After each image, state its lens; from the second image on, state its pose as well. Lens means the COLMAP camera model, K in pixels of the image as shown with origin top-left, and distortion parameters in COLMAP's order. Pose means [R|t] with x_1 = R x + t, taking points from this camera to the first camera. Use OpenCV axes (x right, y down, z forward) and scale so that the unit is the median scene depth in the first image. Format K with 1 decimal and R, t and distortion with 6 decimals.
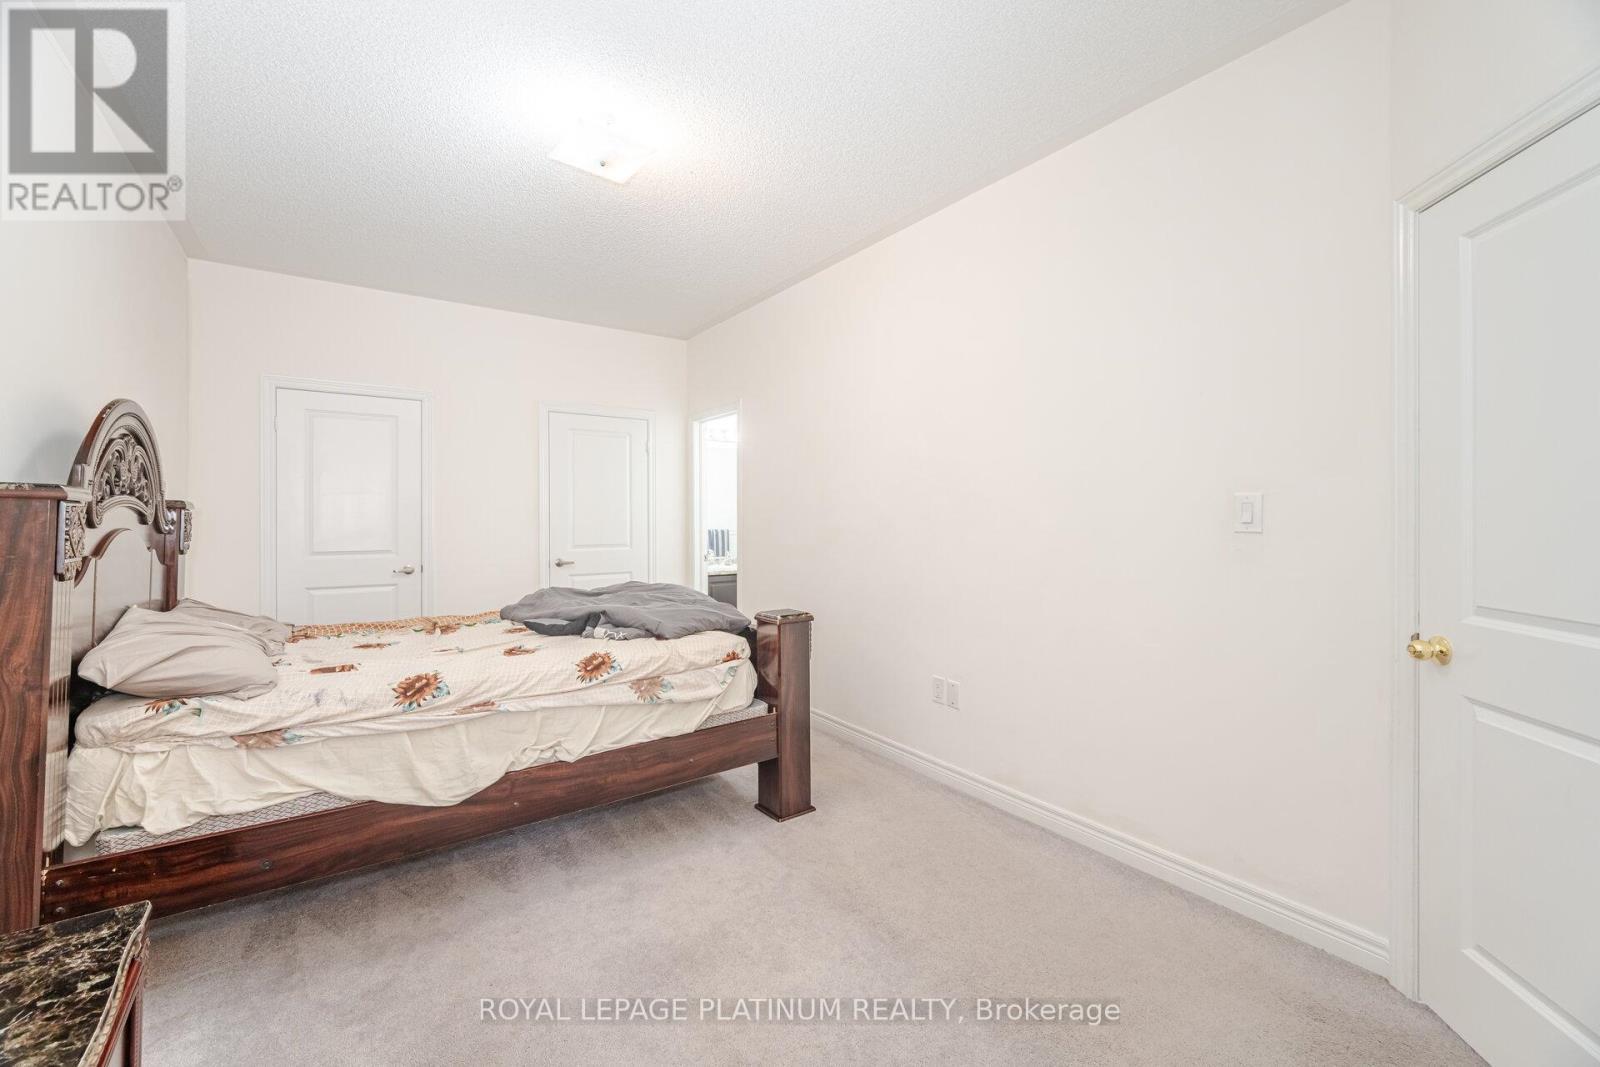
lens RADIAL K [[655.9, 0, 782.5], [0, 655.9, 518.9], [0, 0, 1]] dist [0.002217, 0.000162]
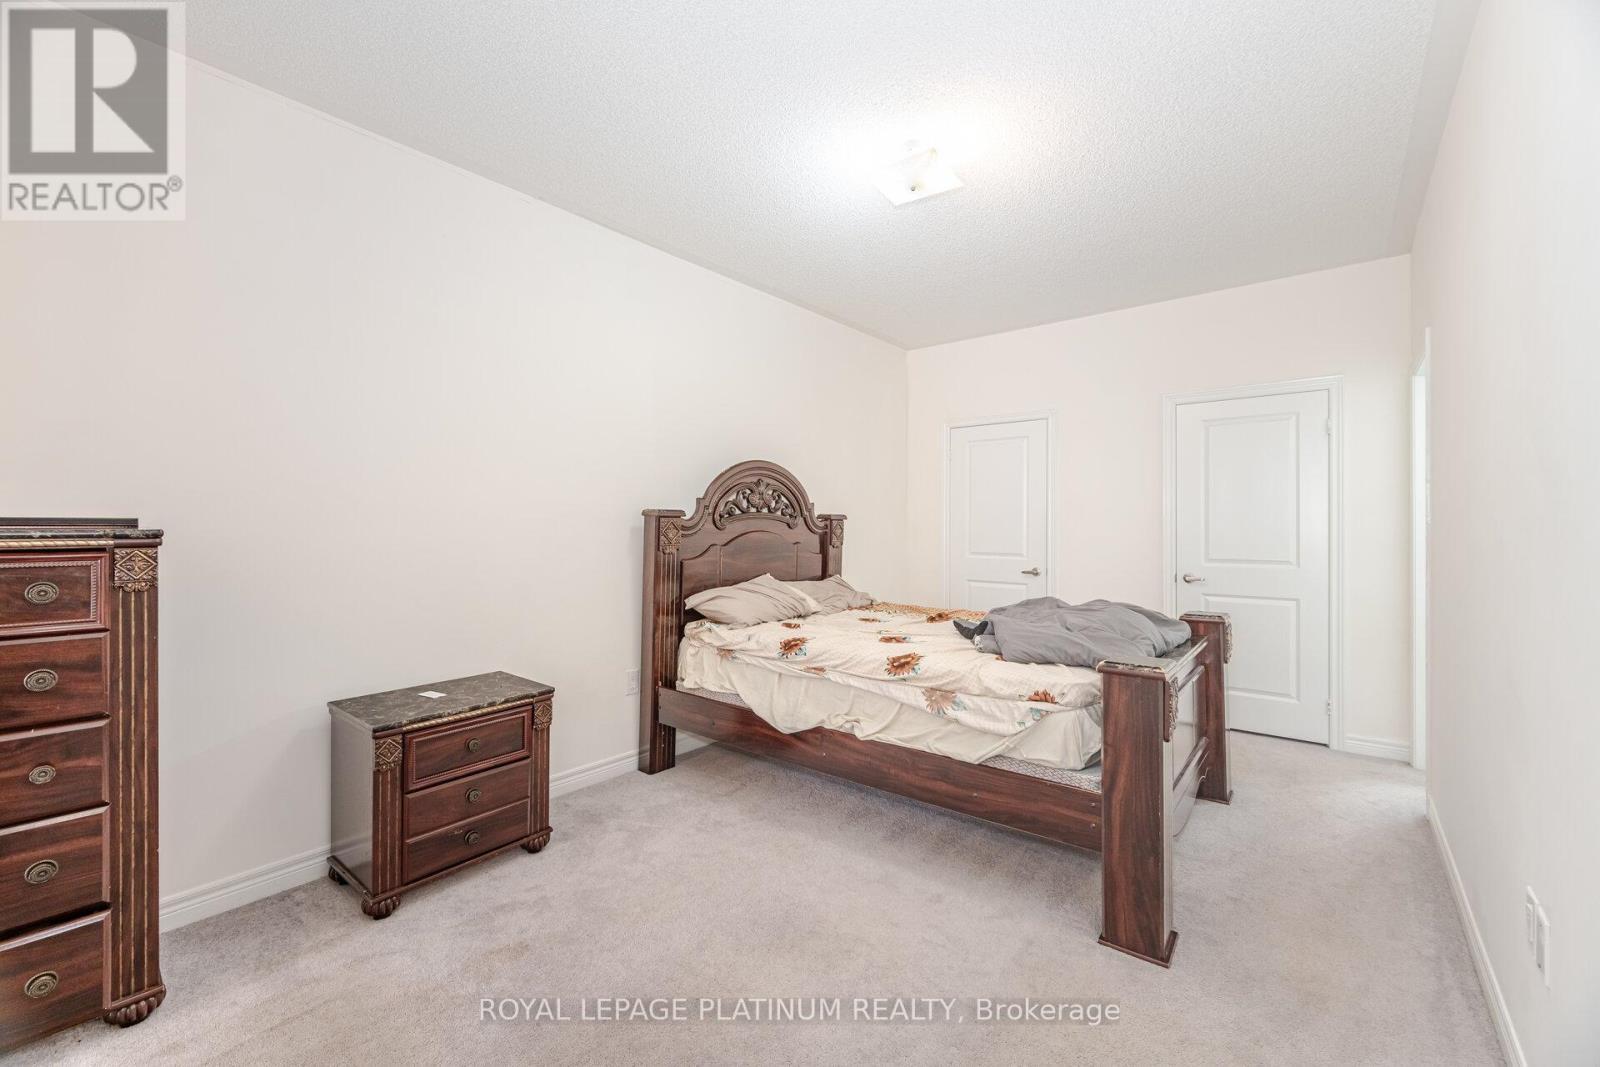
lens RADIAL K [[655.9, 0, 782.5], [0, 655.9, 518.9], [0, 0, 1]] dist [0.002217, 0.000162]
pose [[0.271863, -0.003425, -0.962330, 0.681097], [-0.006338, 0.999966, -0.005349, -0.005150], [0.962315, 0.007553, 0.271832, 0.512838]]
